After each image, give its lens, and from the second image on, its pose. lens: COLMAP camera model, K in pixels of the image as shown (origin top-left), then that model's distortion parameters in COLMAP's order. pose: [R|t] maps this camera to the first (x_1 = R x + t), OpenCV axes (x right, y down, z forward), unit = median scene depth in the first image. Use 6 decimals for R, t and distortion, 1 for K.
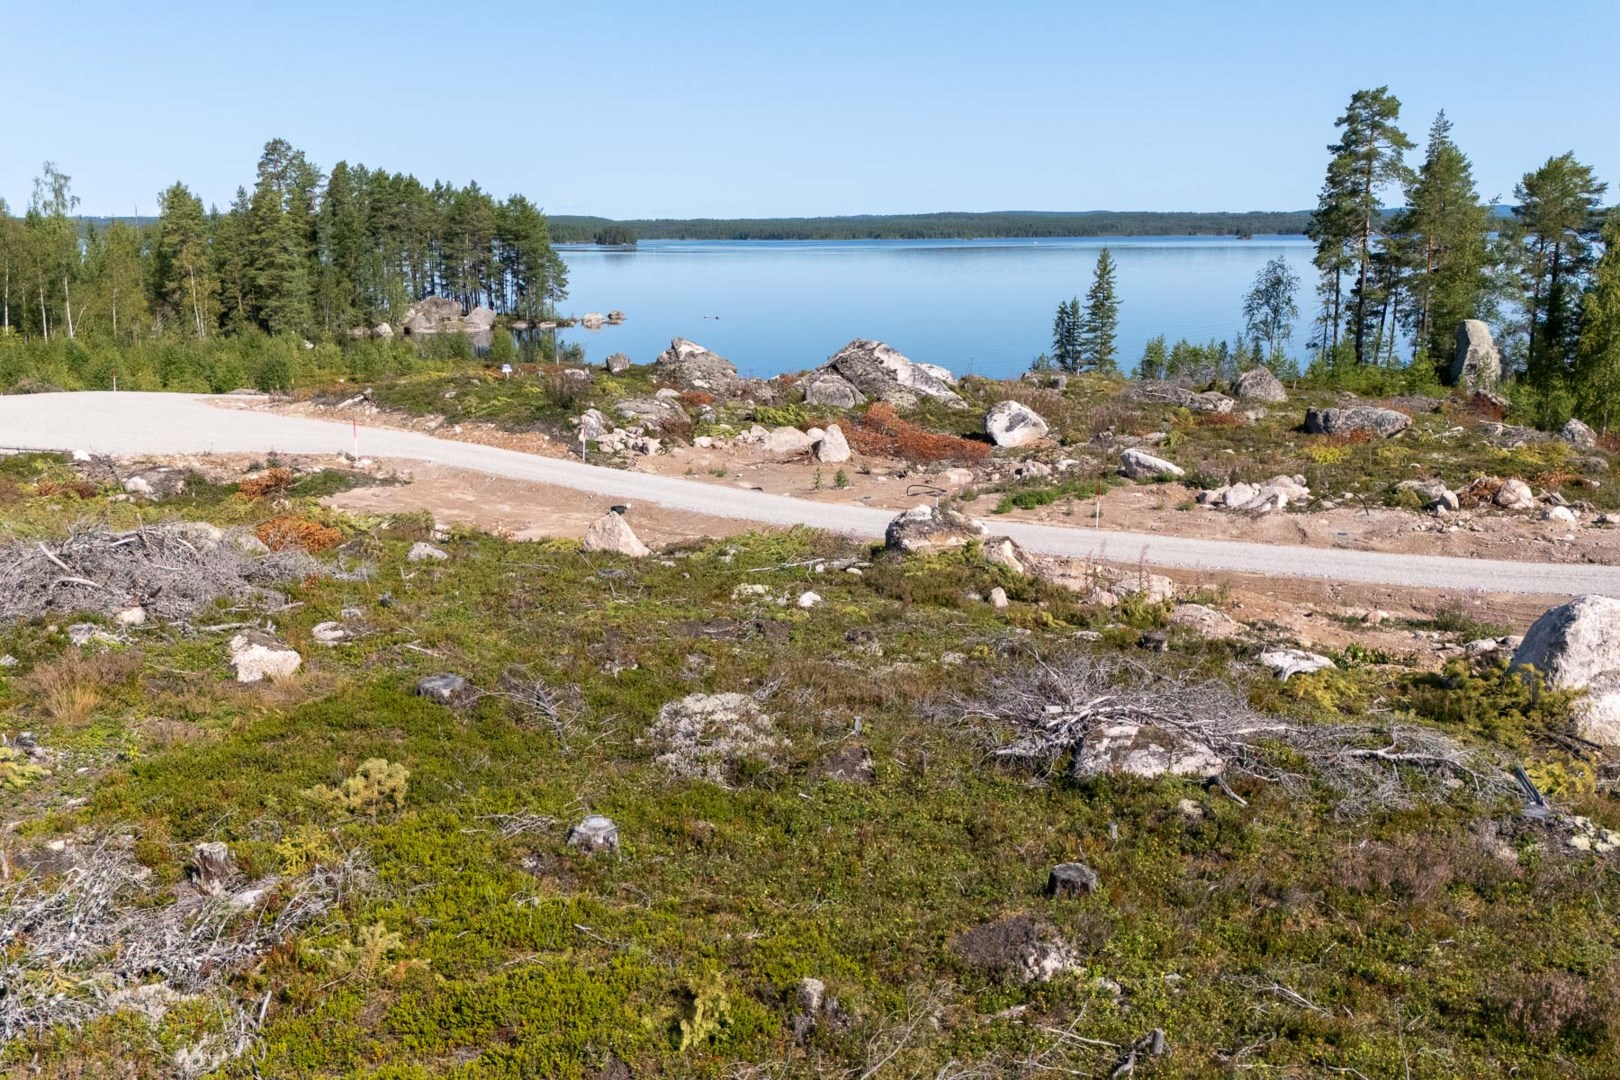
lens RADIAL K [[1383.4, 0, 827.5], [0, 1383.4, 537.3], [0, 0, 1]] dist [0.066602, -0.071659]
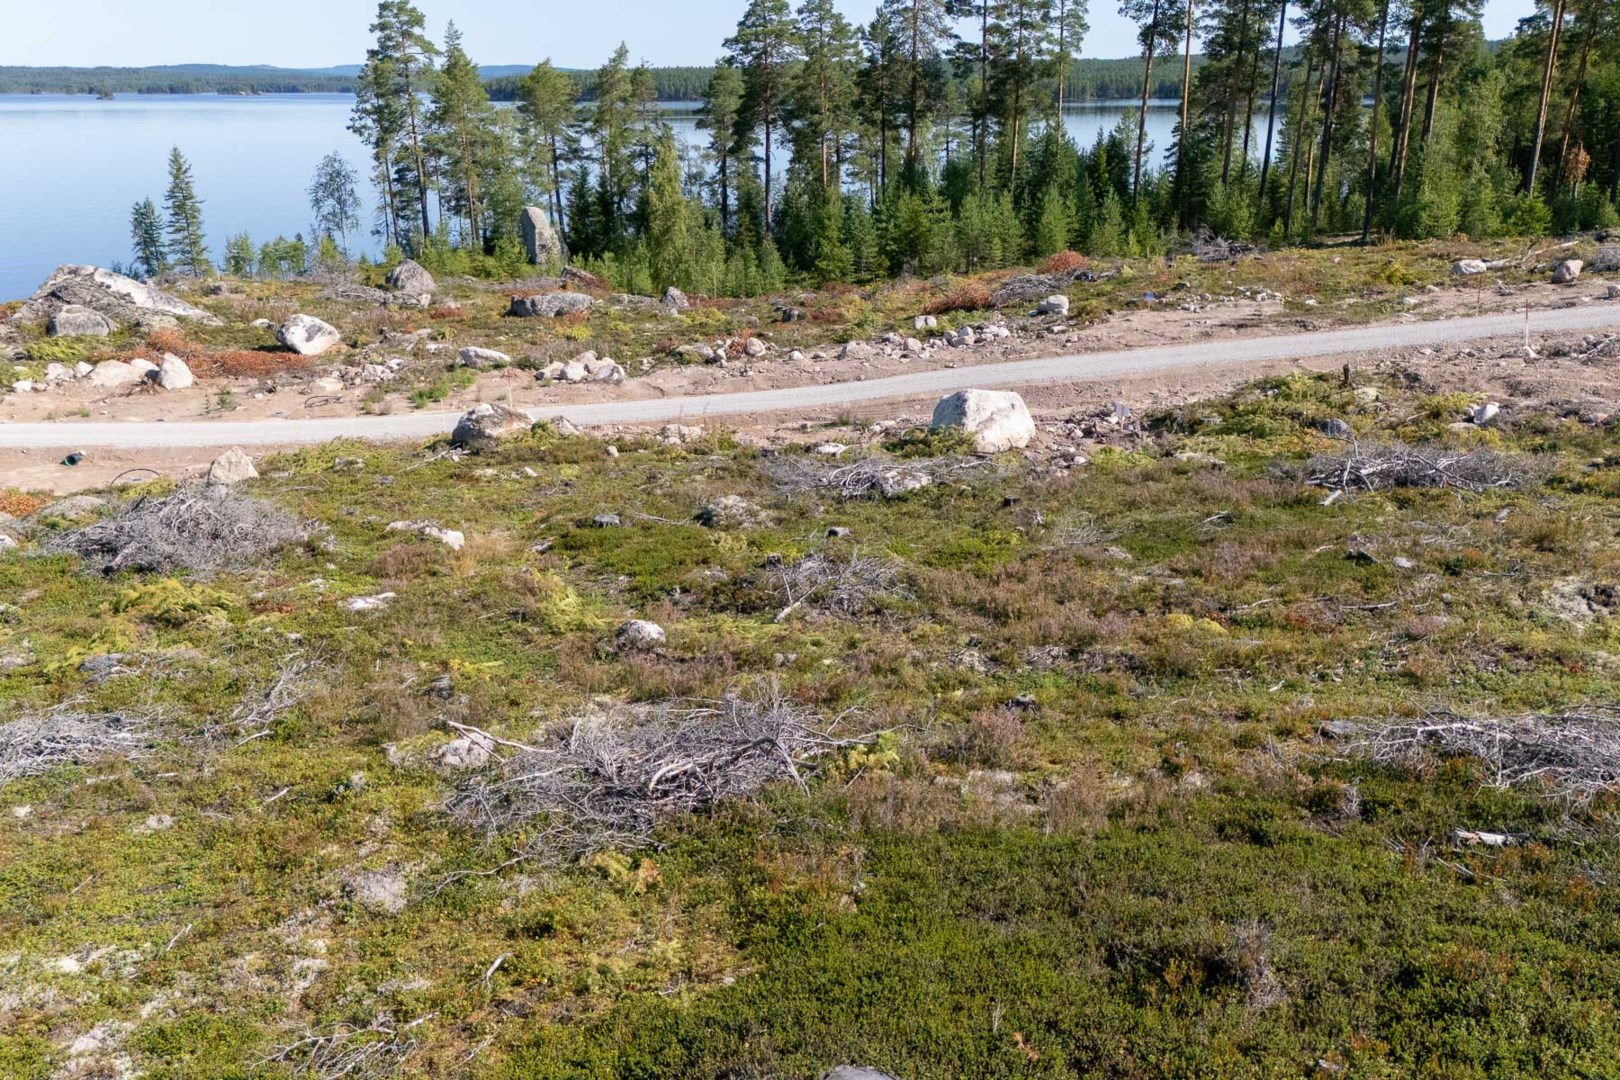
lens RADIAL K [[1383.4, 0, 825.9], [0, 1383.4, 536.4], [0, 0, 1]] dist [0.066602, -0.071659]
pose [[0.736509, -0.206675, 0.644080, -0.169703], [0.146375, 0.978314, 0.146544, -0.013222], [-0.660400, -0.013654, 0.750790, -0.076372]]
